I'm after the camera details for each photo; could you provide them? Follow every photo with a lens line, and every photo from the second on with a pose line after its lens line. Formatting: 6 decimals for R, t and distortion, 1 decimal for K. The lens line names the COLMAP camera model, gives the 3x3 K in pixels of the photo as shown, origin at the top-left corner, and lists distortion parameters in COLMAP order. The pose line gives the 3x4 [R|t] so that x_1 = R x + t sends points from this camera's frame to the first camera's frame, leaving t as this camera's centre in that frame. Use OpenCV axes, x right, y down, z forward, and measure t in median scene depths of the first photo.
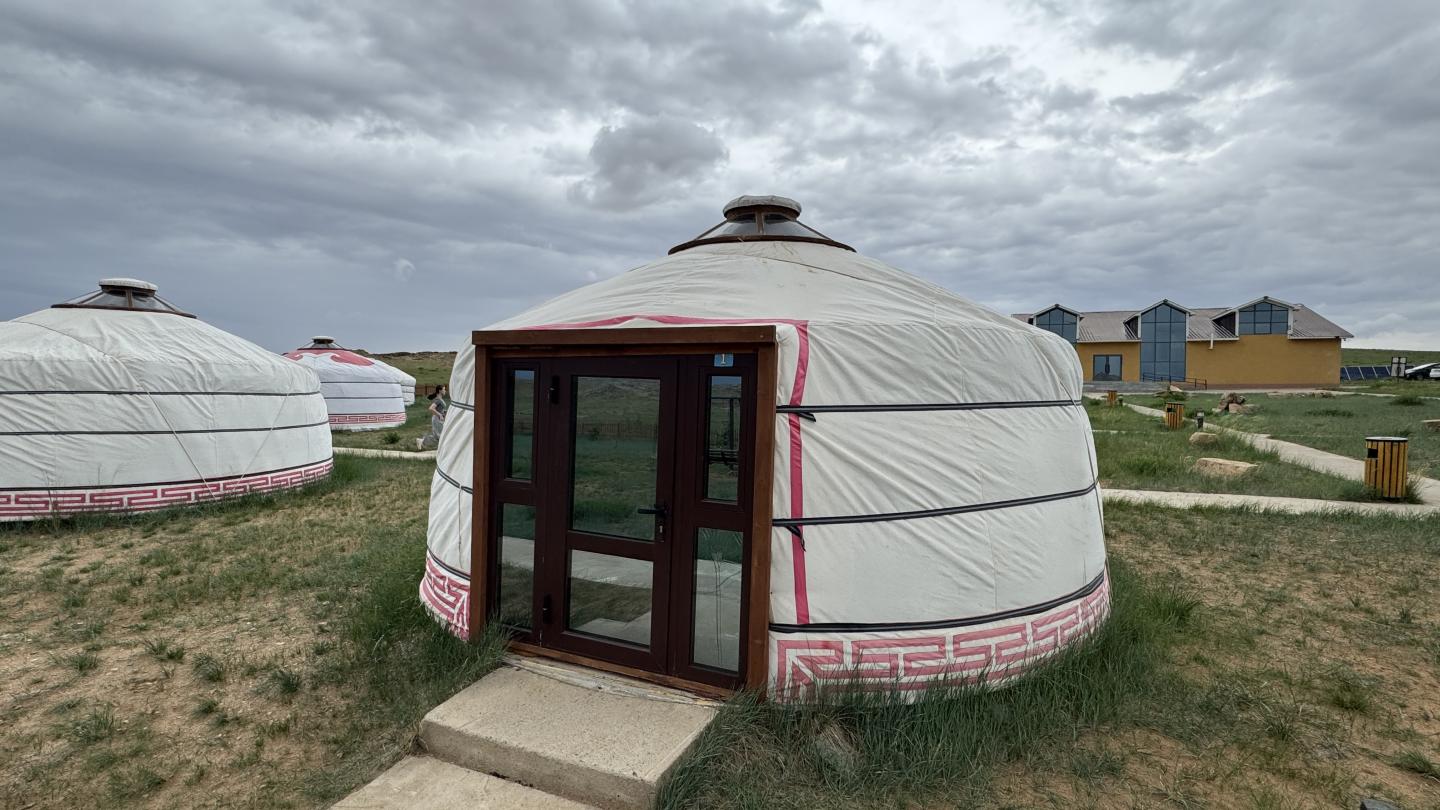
lens RADIAL K [[636.9, 0, 720.0], [0, 636.9, 405.0], [0, 0, 1]] dist [-0.001406, -0.000238]
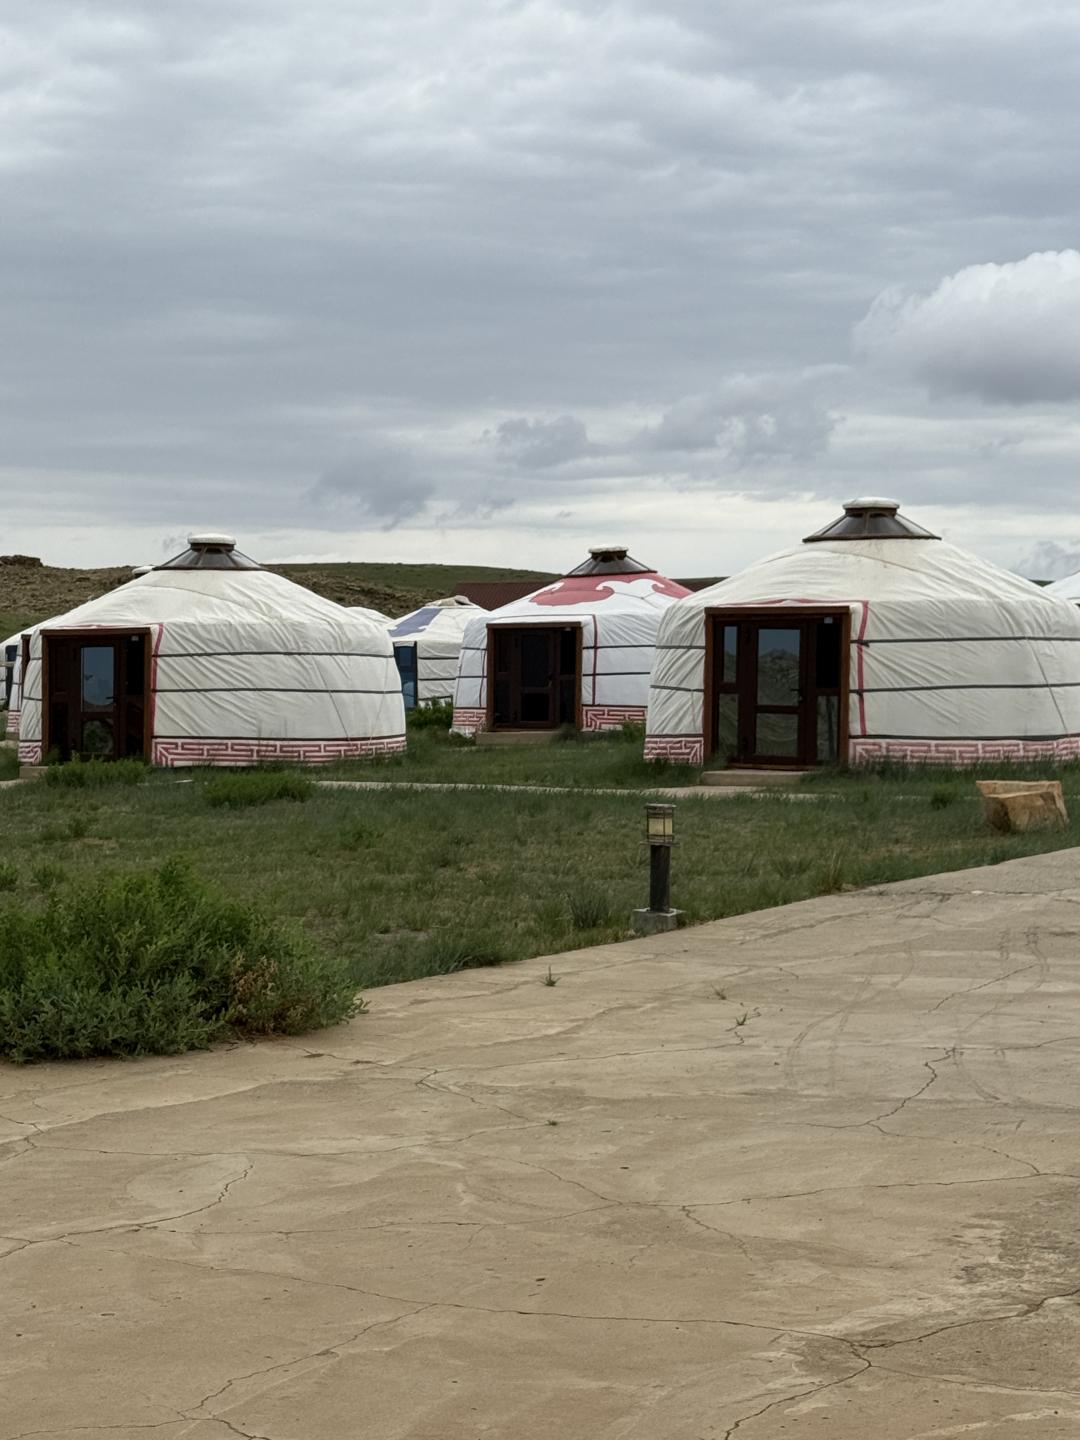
lens RADIAL K [[2767.9, 0, 540.0], [0, 2767.9, 720.0], [0, 0, 1]] dist [0.162658, -0.013121]
pose [[0.984480, -0.013259, -0.174996, 0.673954], [0.011009, 0.999844, -0.013822, 0.382807], [0.175152, 0.011681, 0.984472, -8.331925]]
